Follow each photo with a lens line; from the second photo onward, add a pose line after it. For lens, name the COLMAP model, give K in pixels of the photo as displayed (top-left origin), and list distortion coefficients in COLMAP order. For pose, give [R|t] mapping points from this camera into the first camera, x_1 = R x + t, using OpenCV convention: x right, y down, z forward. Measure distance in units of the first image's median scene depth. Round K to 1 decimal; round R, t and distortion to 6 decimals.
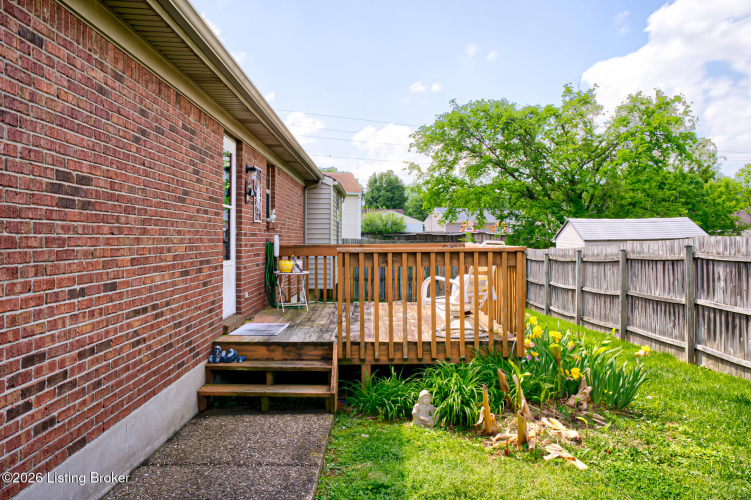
lens RADIAL K [[629.3, 0, 375.5], [0, 629.3, 250.0], [0, 0, 1]] dist [-0.006818, -0.002621]
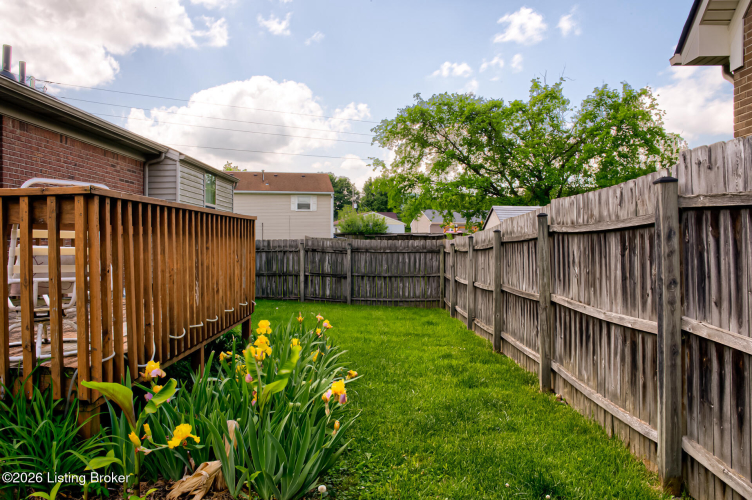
lens RADIAL K [[596.4, 0, 397.8], [0, 596.4, 248.4], [0, 0, 1]] dist [-0.000816, 0.000943]
pose [[0.999750, -0.000087, 0.022364, 0.075319], [0.000282, 0.999962, -0.008727, 0.007884], [-0.022363, 0.008731, 0.999712, 0.084976]]
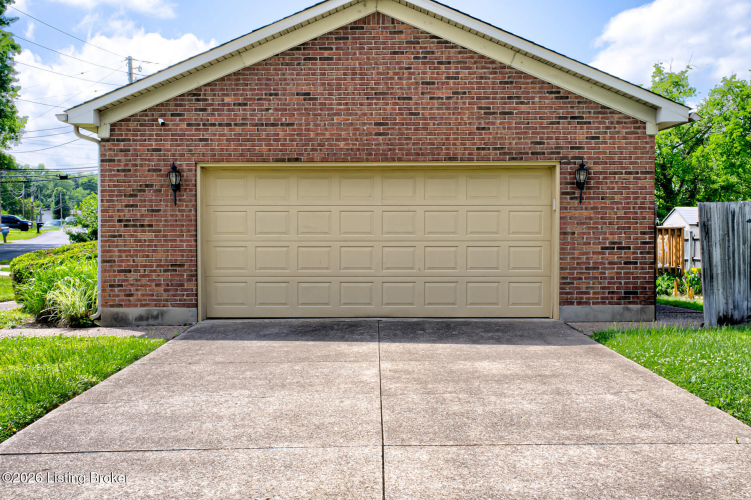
lens RADIAL K [[829.5, 0, 375.5], [0, 829.5, 250.0], [0, 0, 1]] dist [0.071538, -0.003654]
pose [[1.000000, 0.000903, -0.000140, -0.137040], [-0.000901, 0.999913, 0.013171, 0.006456], [0.000152, -0.013171, 0.999913, -0.314326]]
